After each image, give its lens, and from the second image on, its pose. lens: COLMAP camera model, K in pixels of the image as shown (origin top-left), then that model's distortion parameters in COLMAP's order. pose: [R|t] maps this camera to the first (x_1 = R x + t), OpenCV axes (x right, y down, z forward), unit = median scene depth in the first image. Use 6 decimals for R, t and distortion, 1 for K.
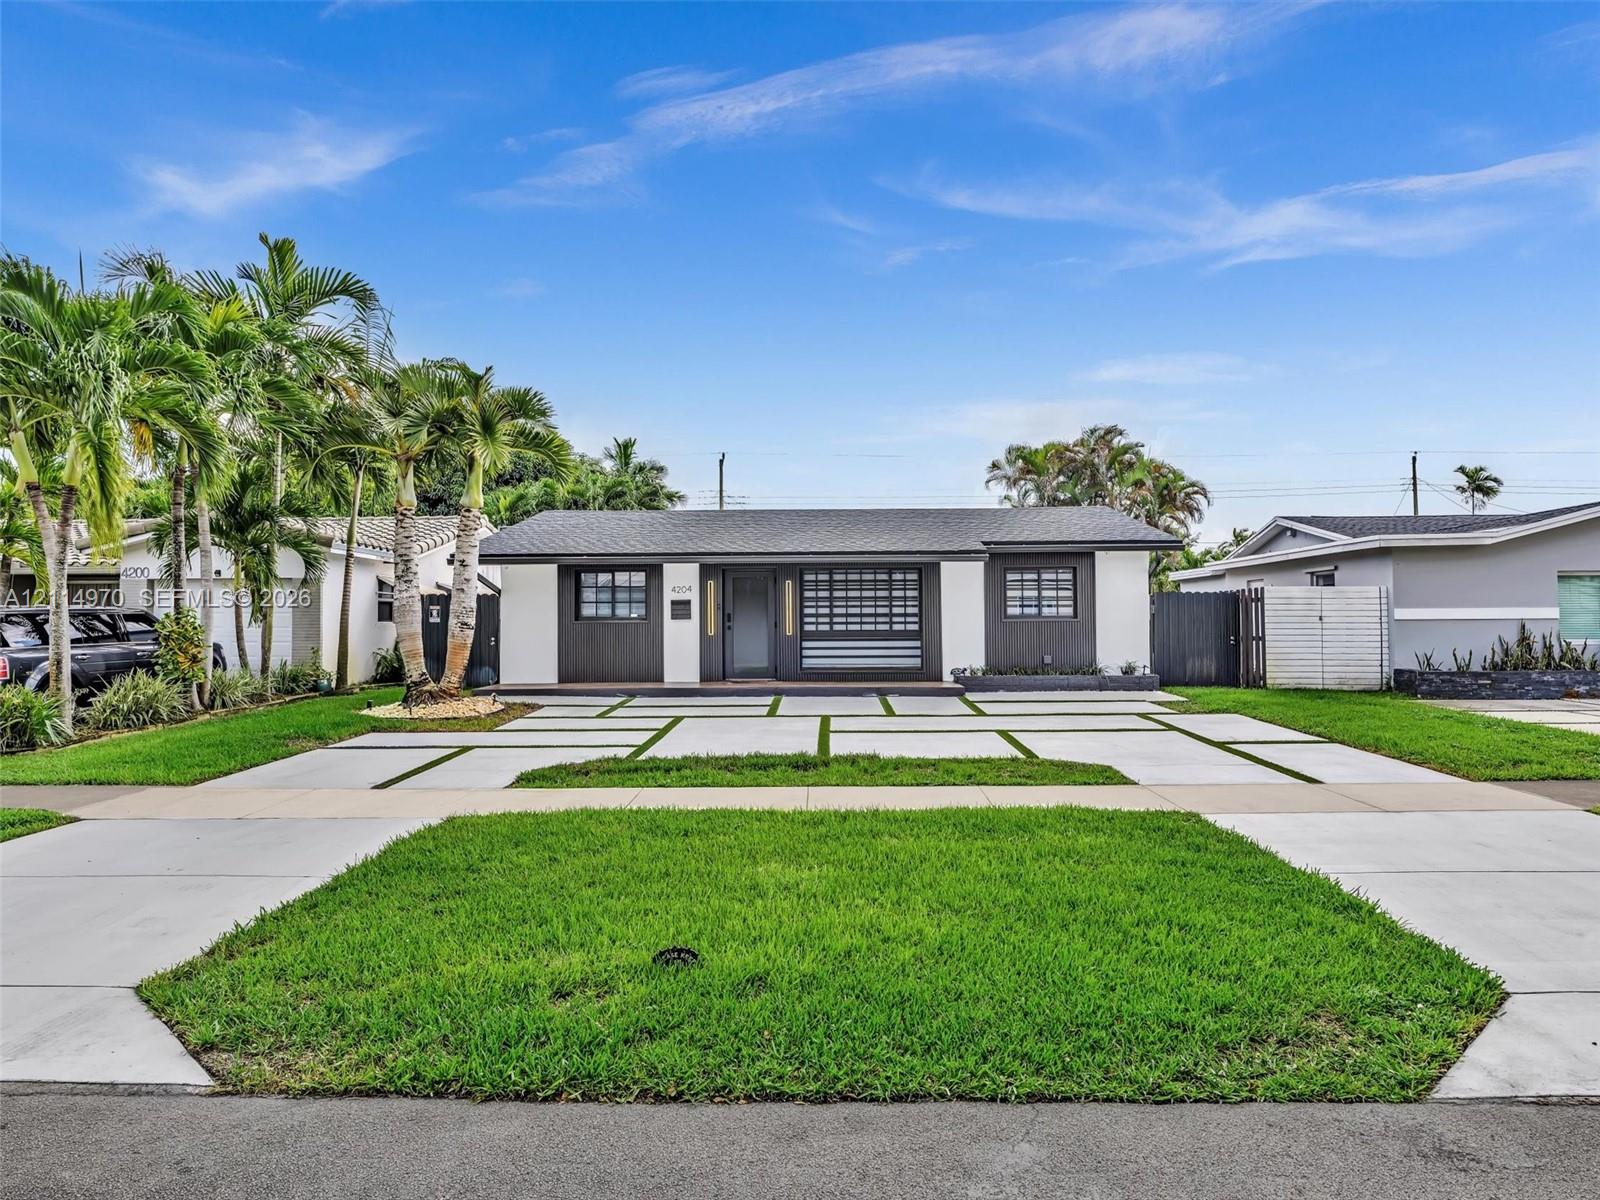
lens RADIAL K [[983.2, 0, 794.7], [0, 983.2, 585.0], [0, 0, 1]] dist [-0.008824, 0.001596]
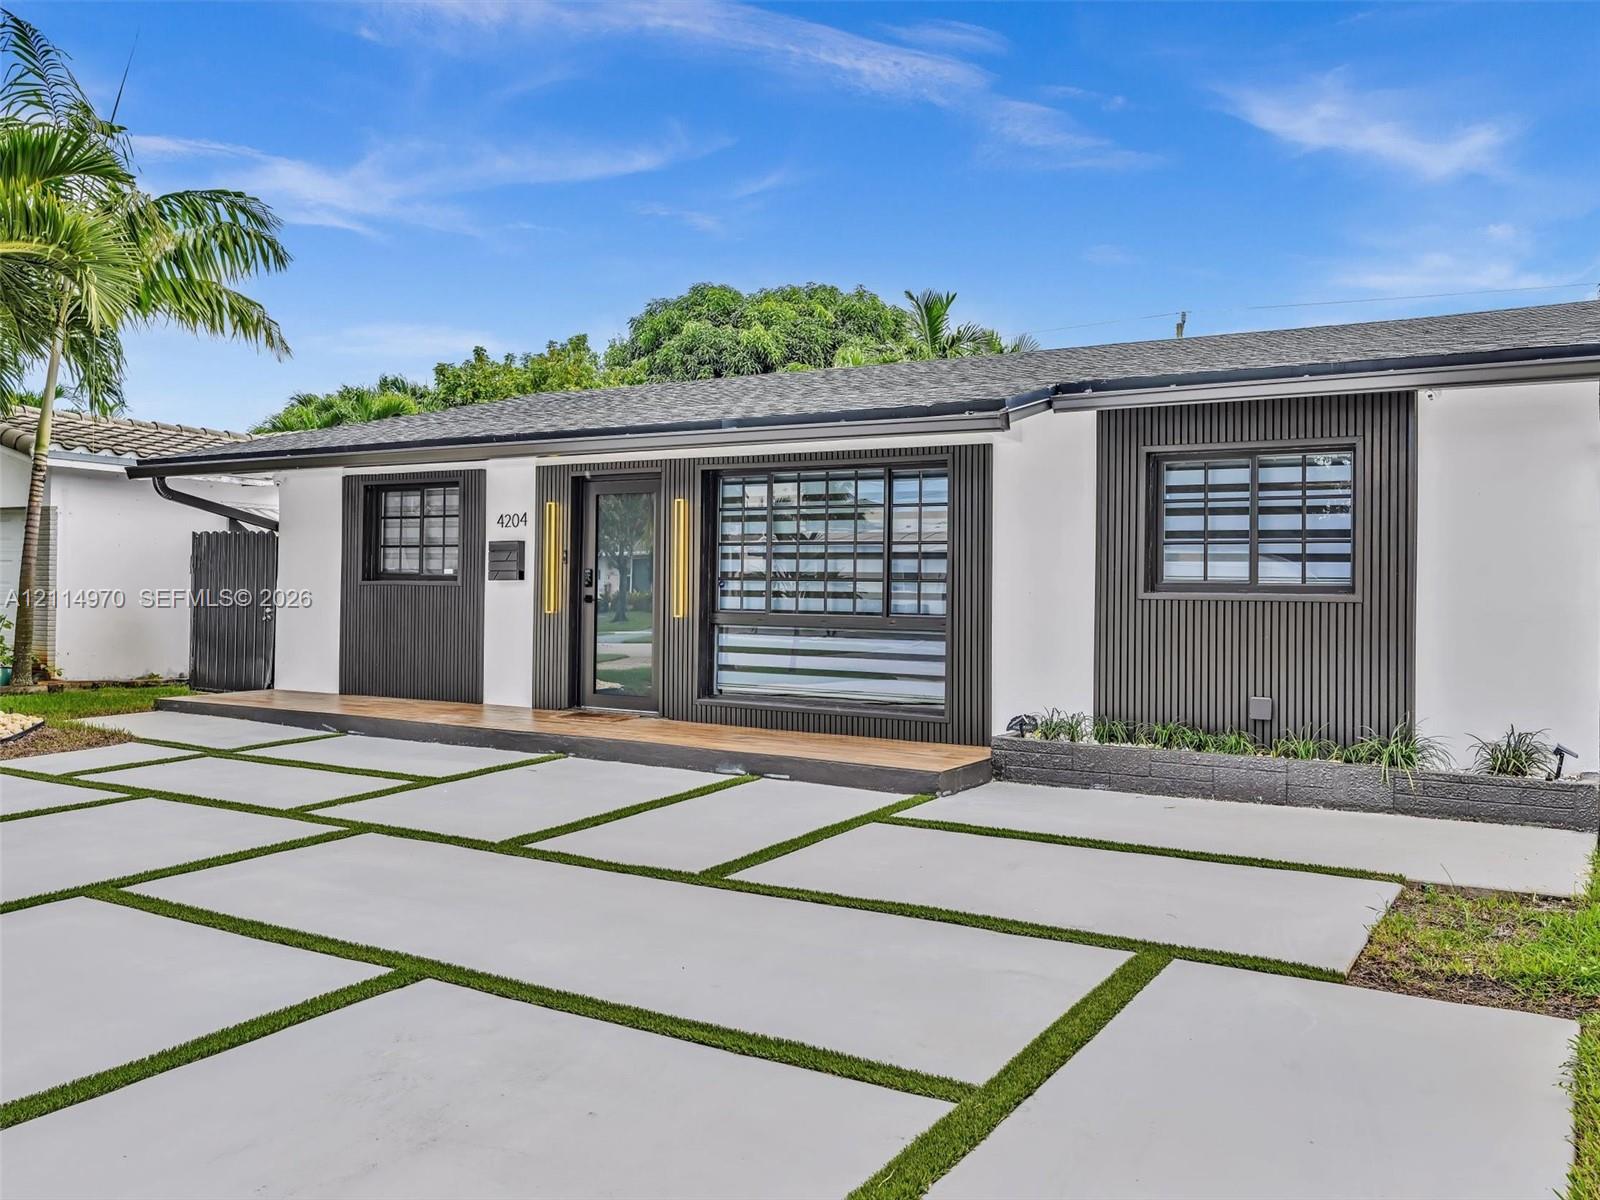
lens RADIAL K [[1310.5, 0, 791.8], [0, 1310.5, 557.7], [0, 0, 1]] dist [0.000300, -0.002884]
pose [[0.866058, 0.005864, -0.499910, 0.340405], [0.000176, 0.999928, 0.012036, 0.015600], [0.499944, -0.010512, 0.865994, 0.497903]]
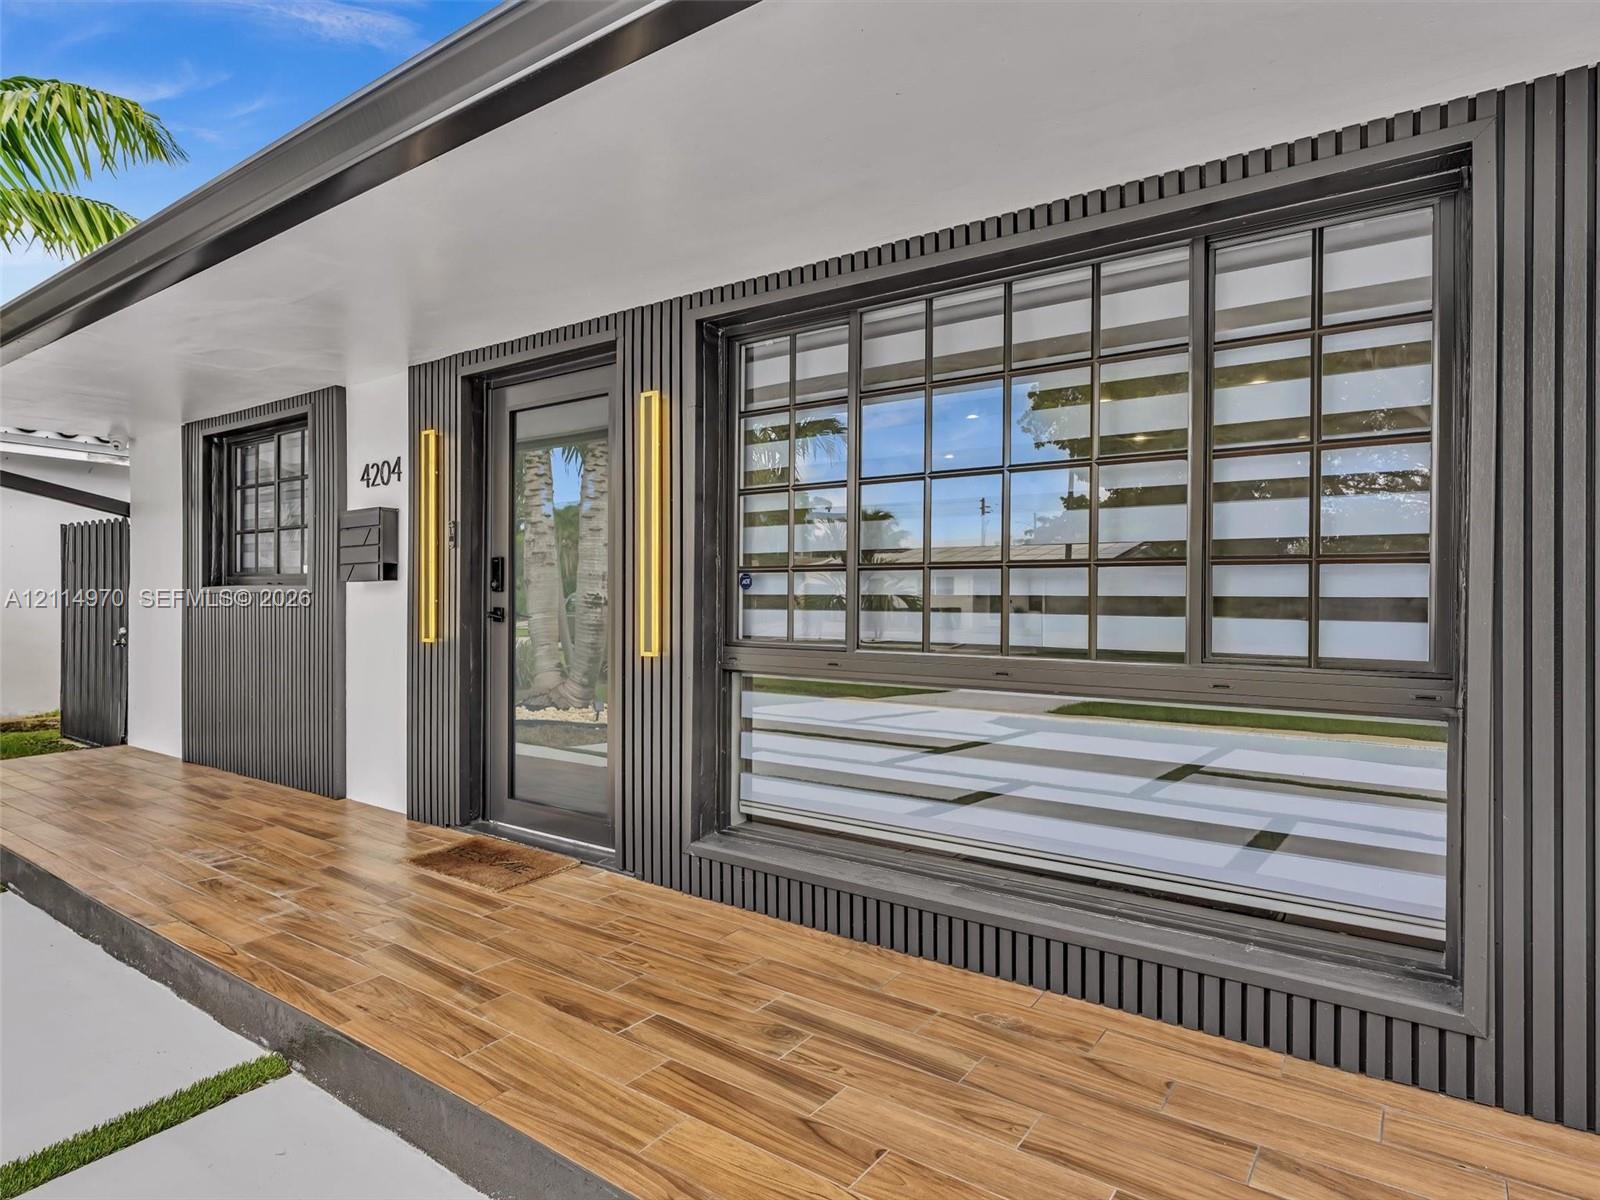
lens RADIAL K [[880.7, 0, 800.7], [0, 880.7, 609.4], [0, 0, 1]] dist [-0.013185, -0.000609]
pose [[0.842118, 0.018370, -0.538981, 0.118057], [0.004442, 0.999150, 0.040994, 0.033237], [0.539276, -0.036916, 0.841320, 0.857766]]
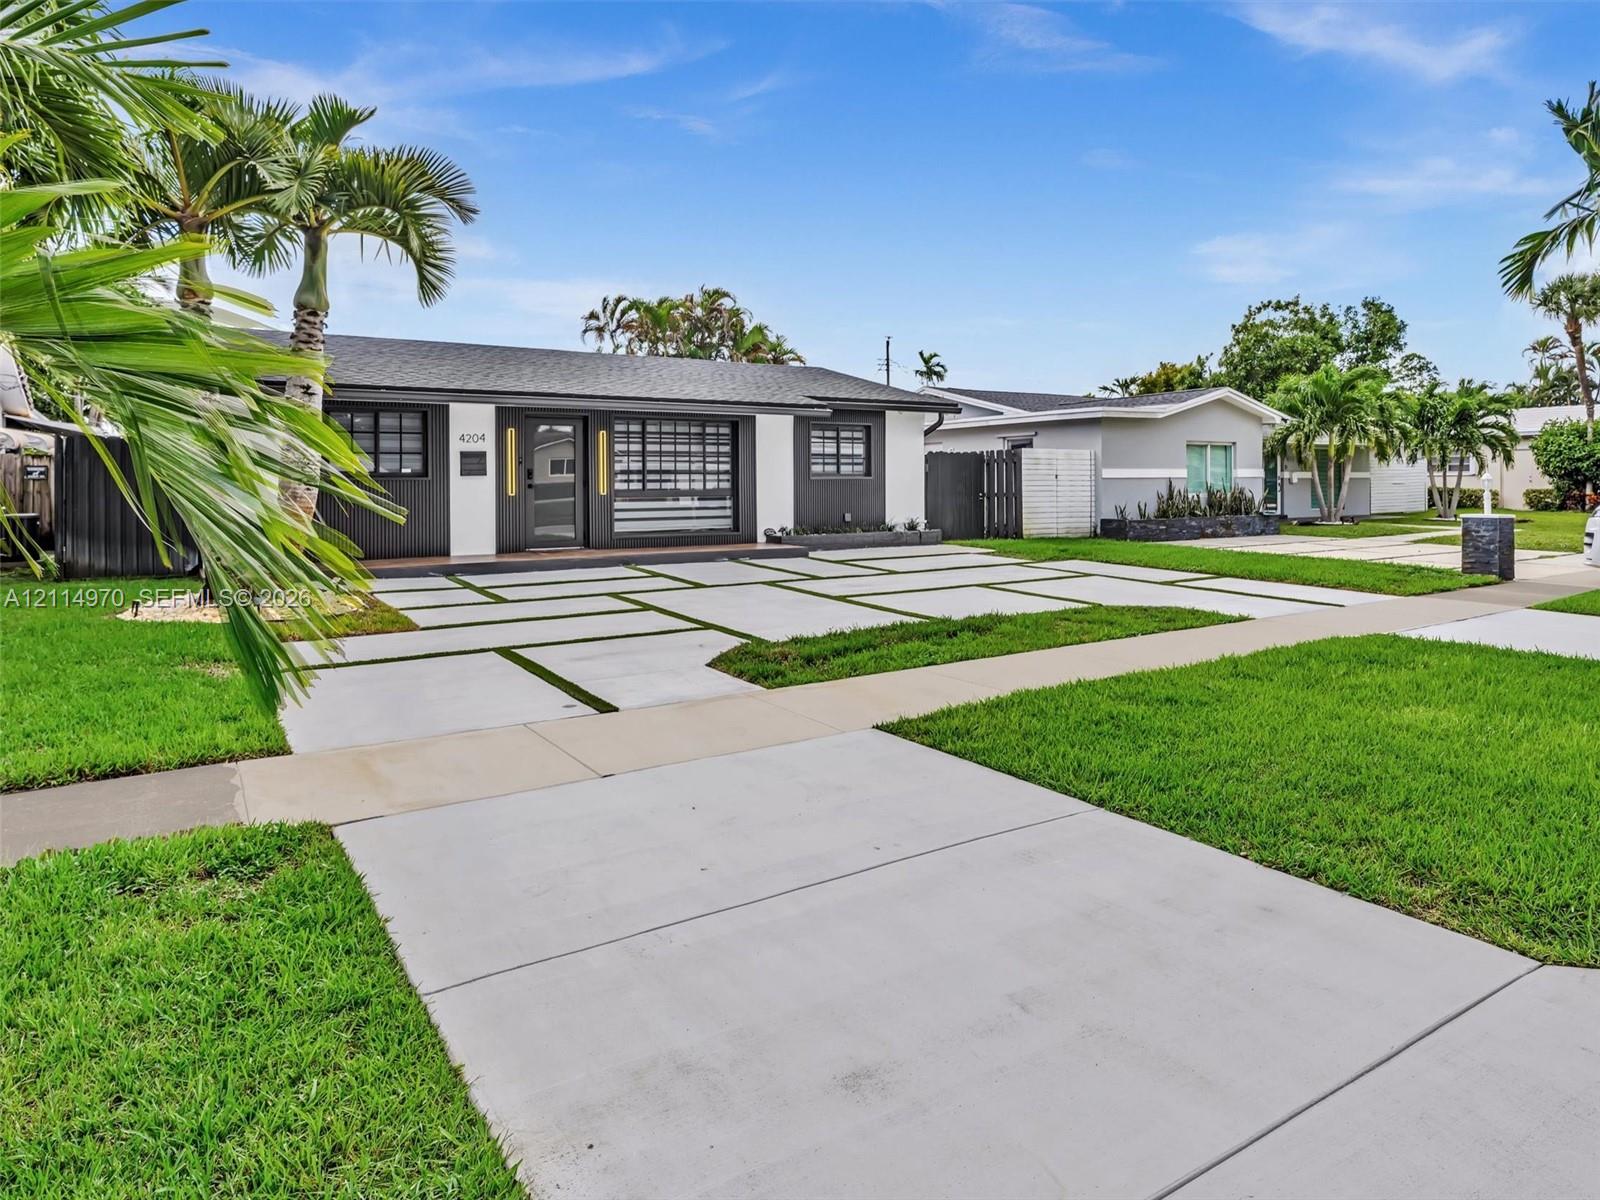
lens RADIAL K [[983.2, 0, 788.3], [0, 983.2, 493.3], [0, 0, 1]] dist [-0.008824, 0.001596]
pose [[0.826421, -0.006620, 0.563013, -0.351350], [-0.020866, 0.998884, 0.042374, 0.010093], [-0.562665, -0.046767, 0.825361, 0.202953]]
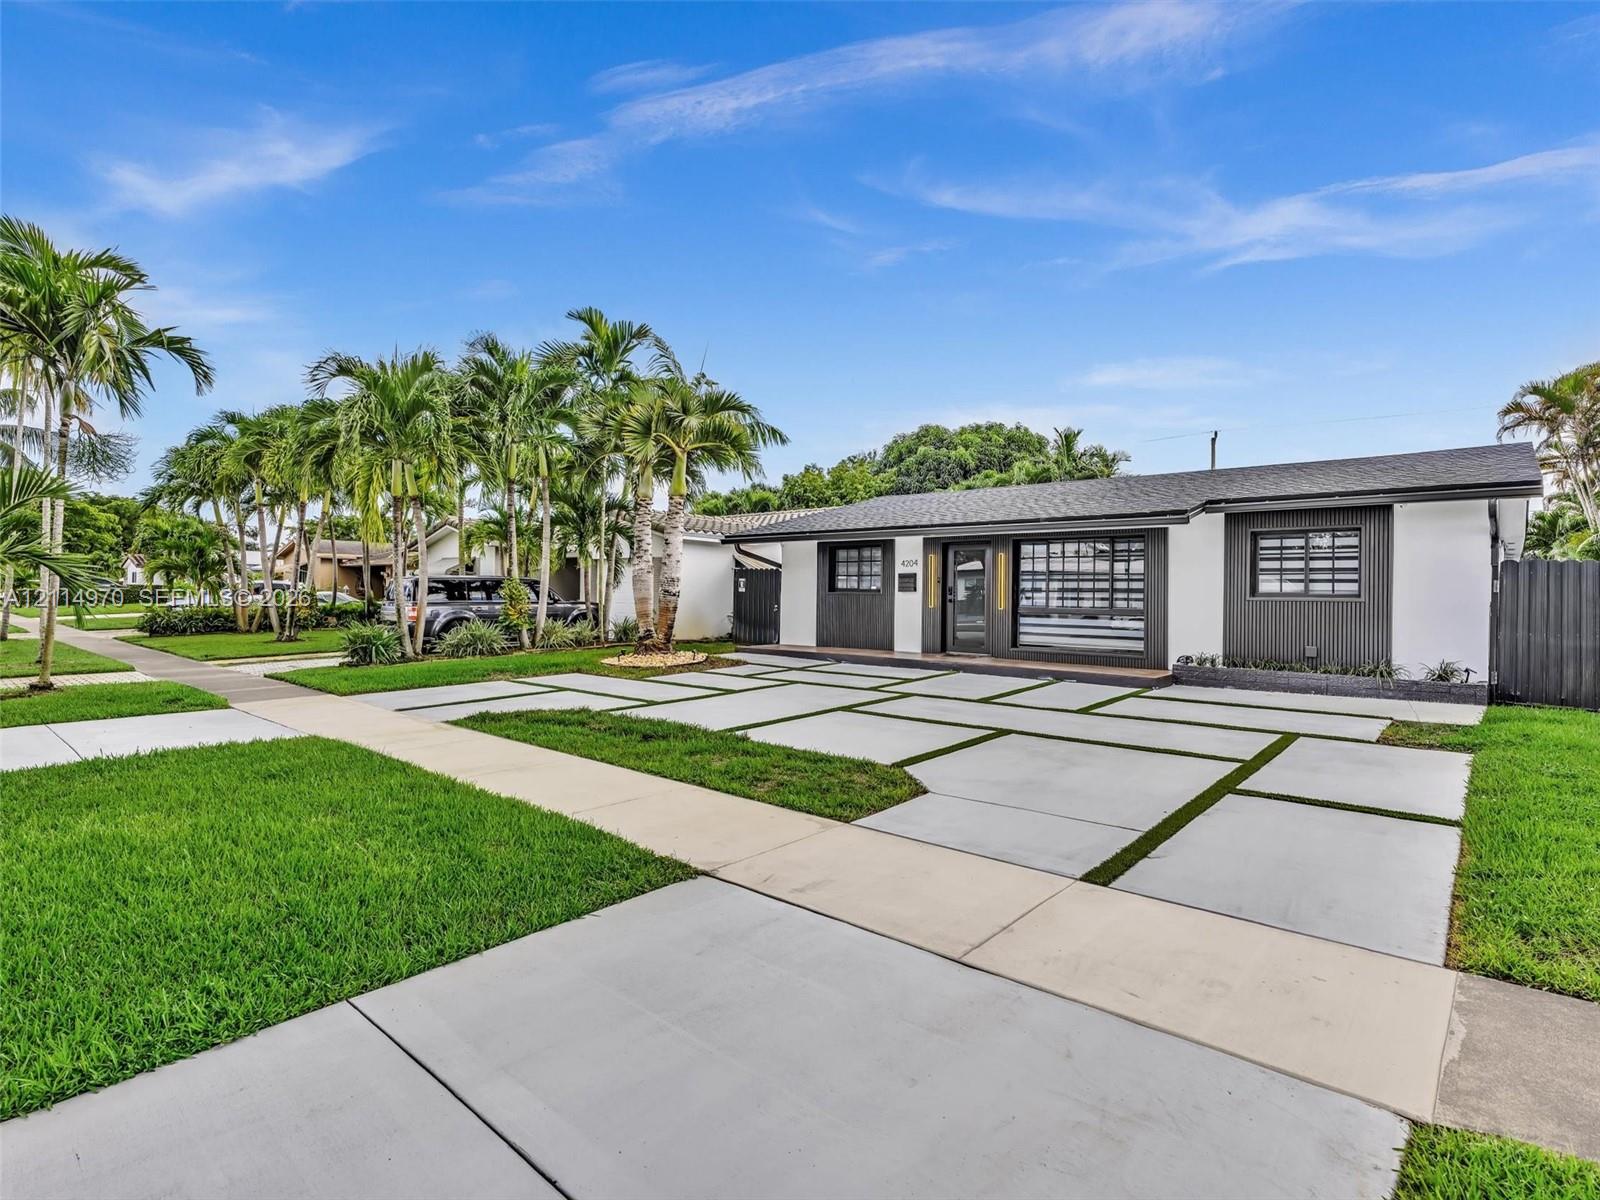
lens RADIAL K [[802.8, 0, 800.9], [0, 802.8, 586.2], [0, 0, 1]] dist [-0.006064, 0.000638]
pose [[0.771282, 0.009533, -0.636422, 0.339889], [0.004571, 0.999779, 0.020516, 0.010870], [0.636477, -0.018733, 0.771068, 0.270096]]
